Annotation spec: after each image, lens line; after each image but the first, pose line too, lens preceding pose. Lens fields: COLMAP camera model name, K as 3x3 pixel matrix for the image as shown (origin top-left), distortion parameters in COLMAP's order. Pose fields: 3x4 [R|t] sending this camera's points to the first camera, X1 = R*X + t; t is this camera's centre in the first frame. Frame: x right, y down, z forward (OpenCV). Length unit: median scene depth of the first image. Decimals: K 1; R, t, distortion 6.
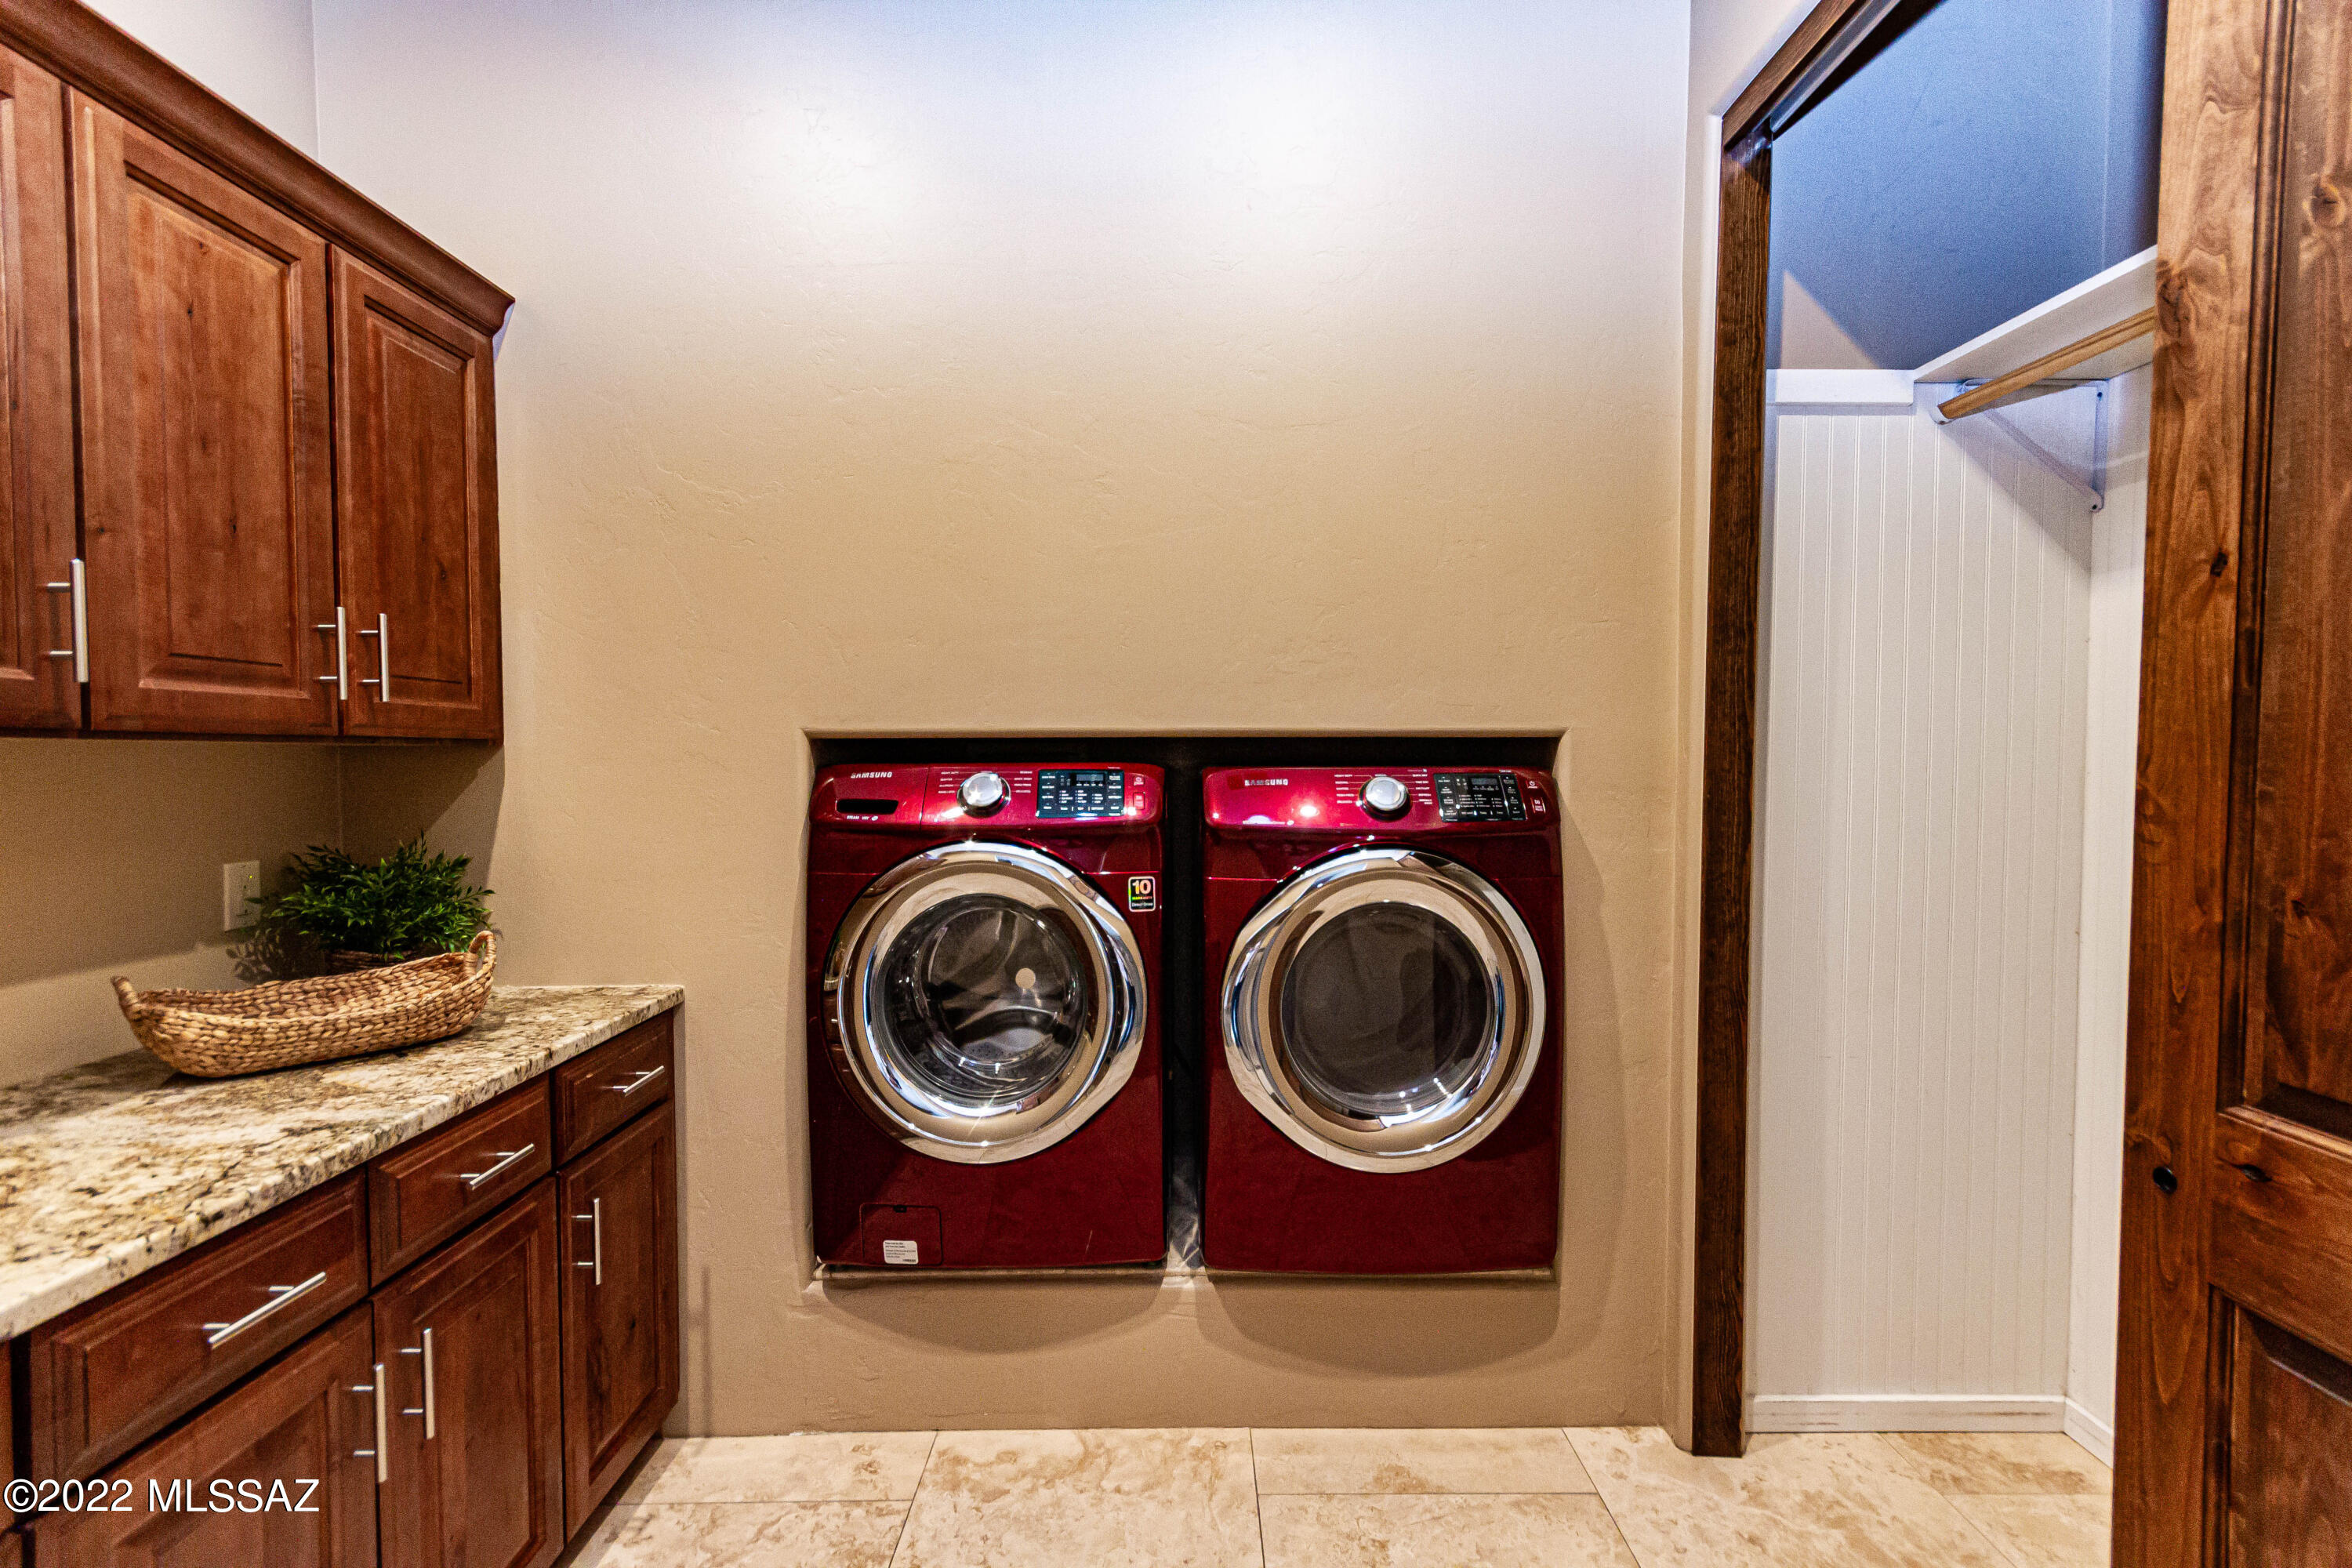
lens RADIAL K [[1129.0, 0, 1188.9], [0, 1129.0, 785.8], [0, 0, 1]] dist [0.004624, 0.000575]
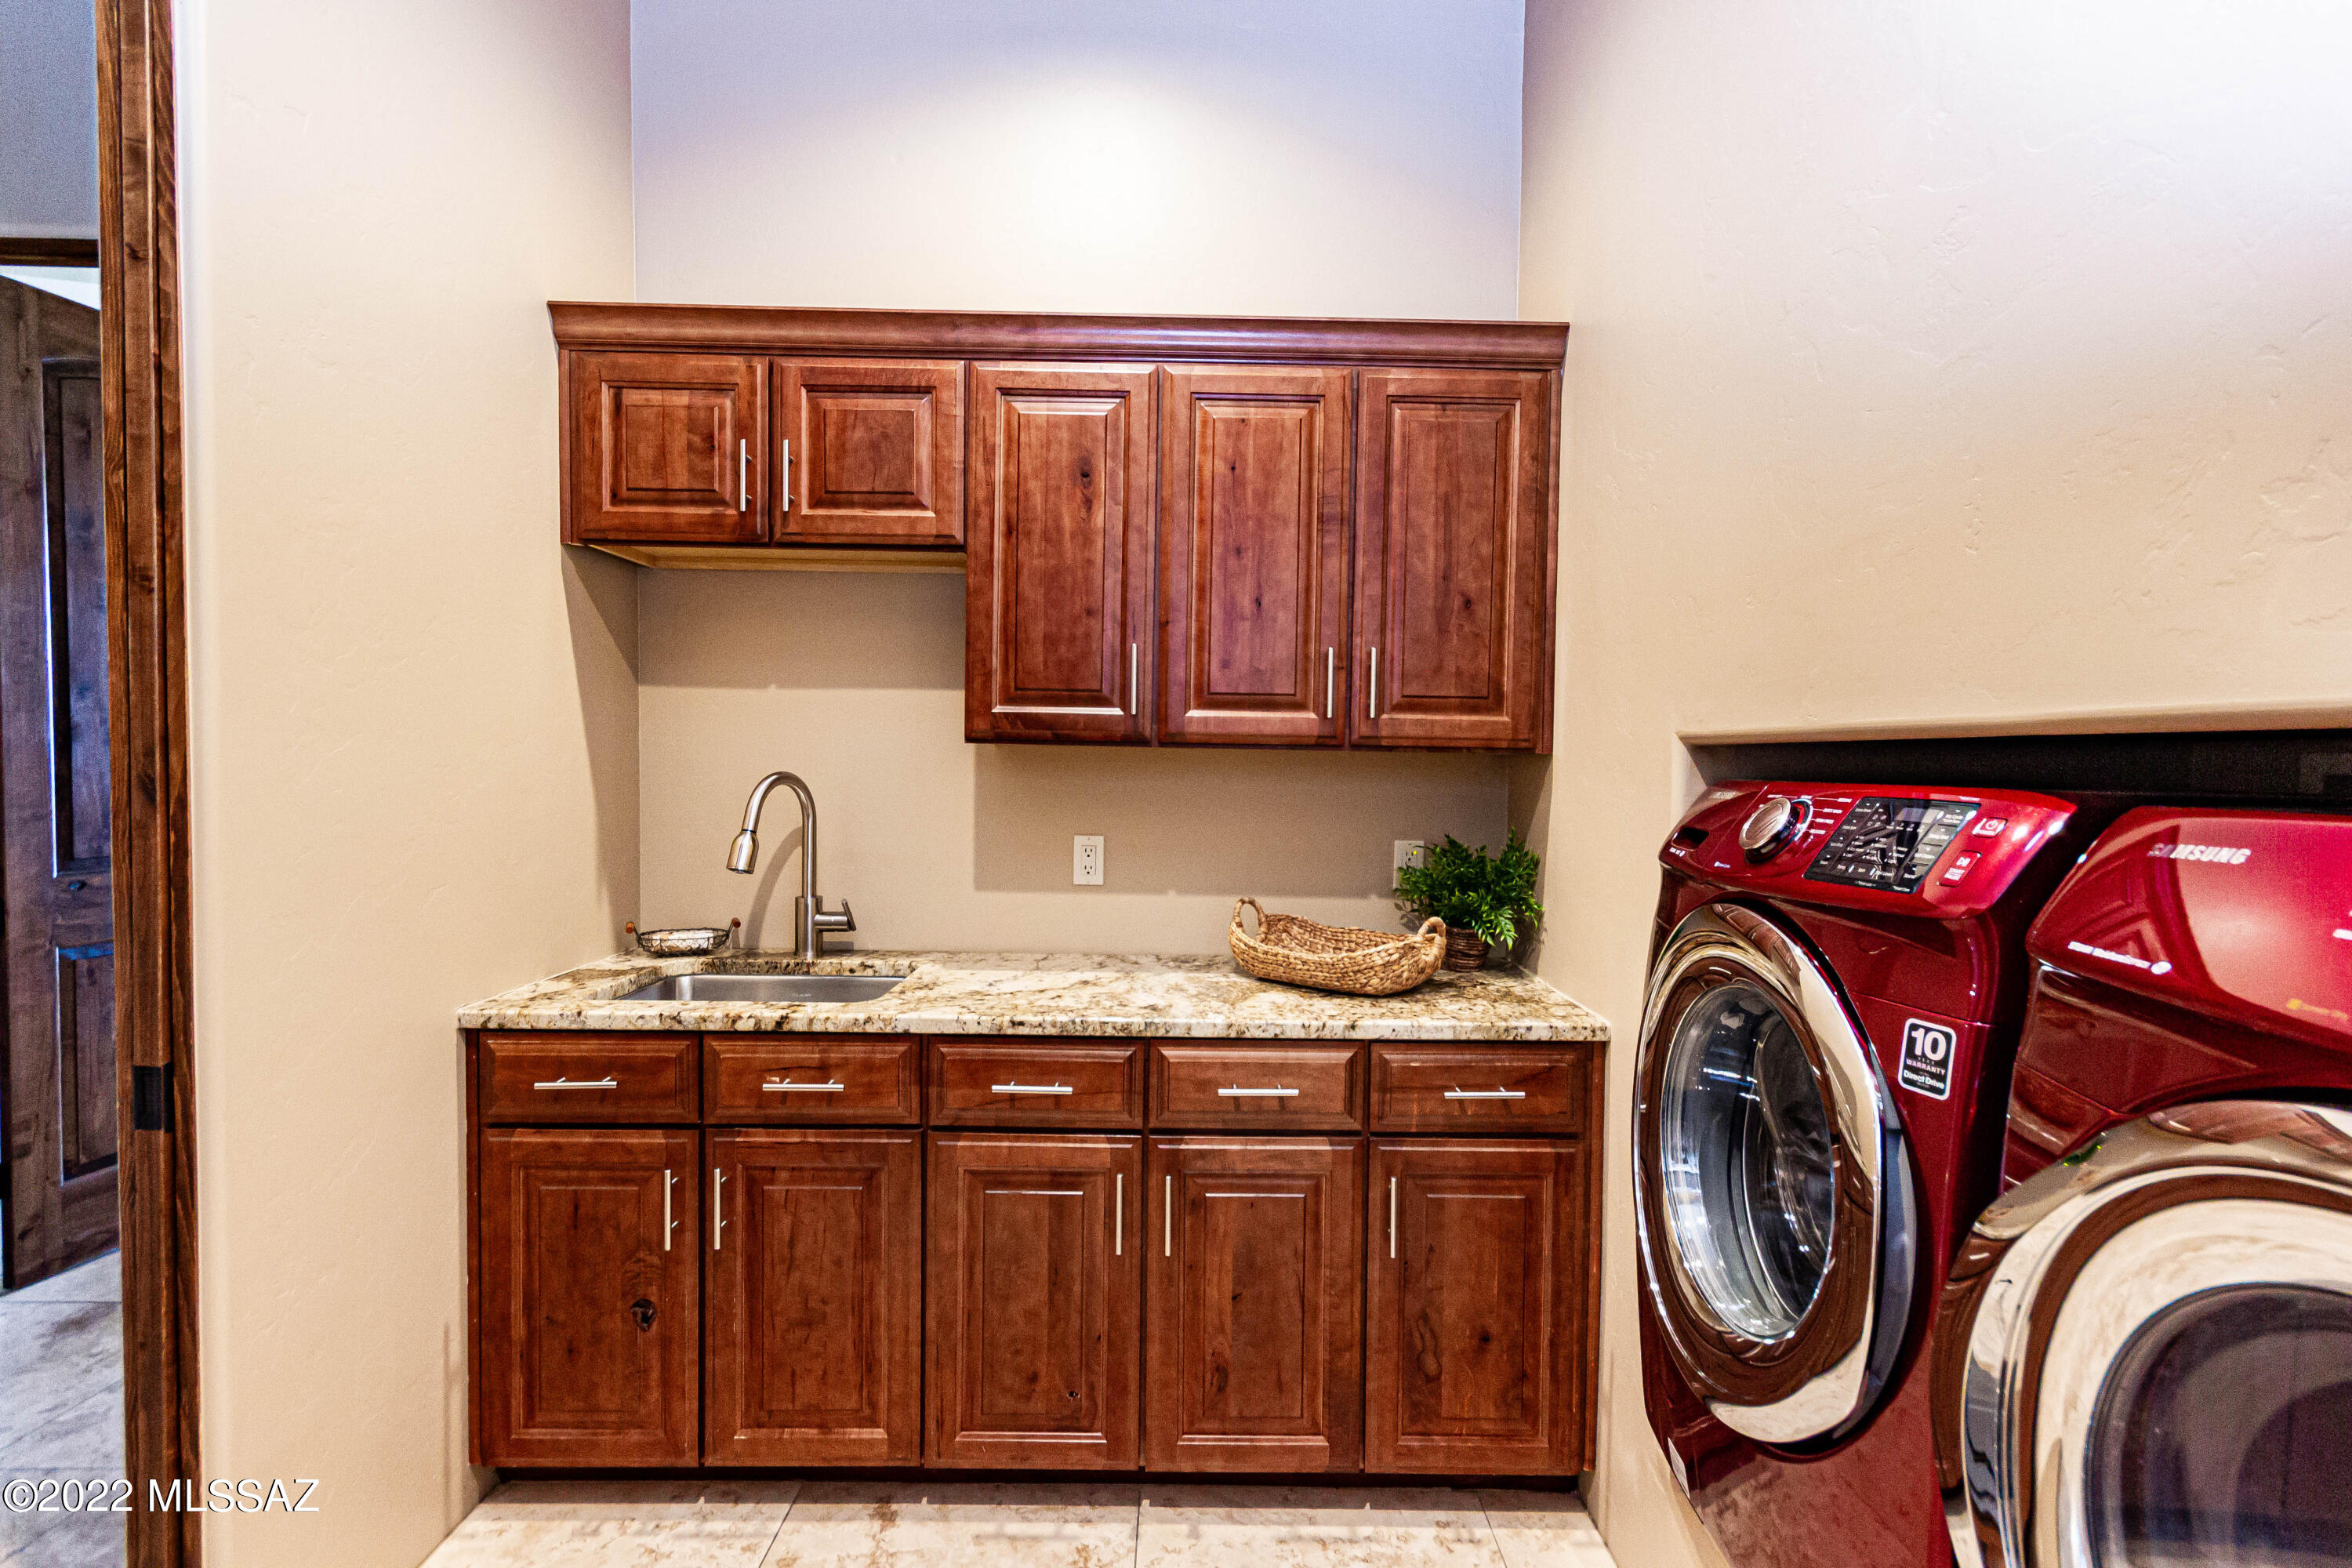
lens RADIAL K [[1129.0, 0, 1188.1], [0, 1129.0, 783.2], [0, 0, 1]] dist [0.004624, 0.000575]
pose [[-0.021479, 0.026139, -0.999428, 0.597933], [-0.042815, 0.998717, 0.027040, -0.029796], [0.998852, 0.043372, -0.020332, 0.905442]]
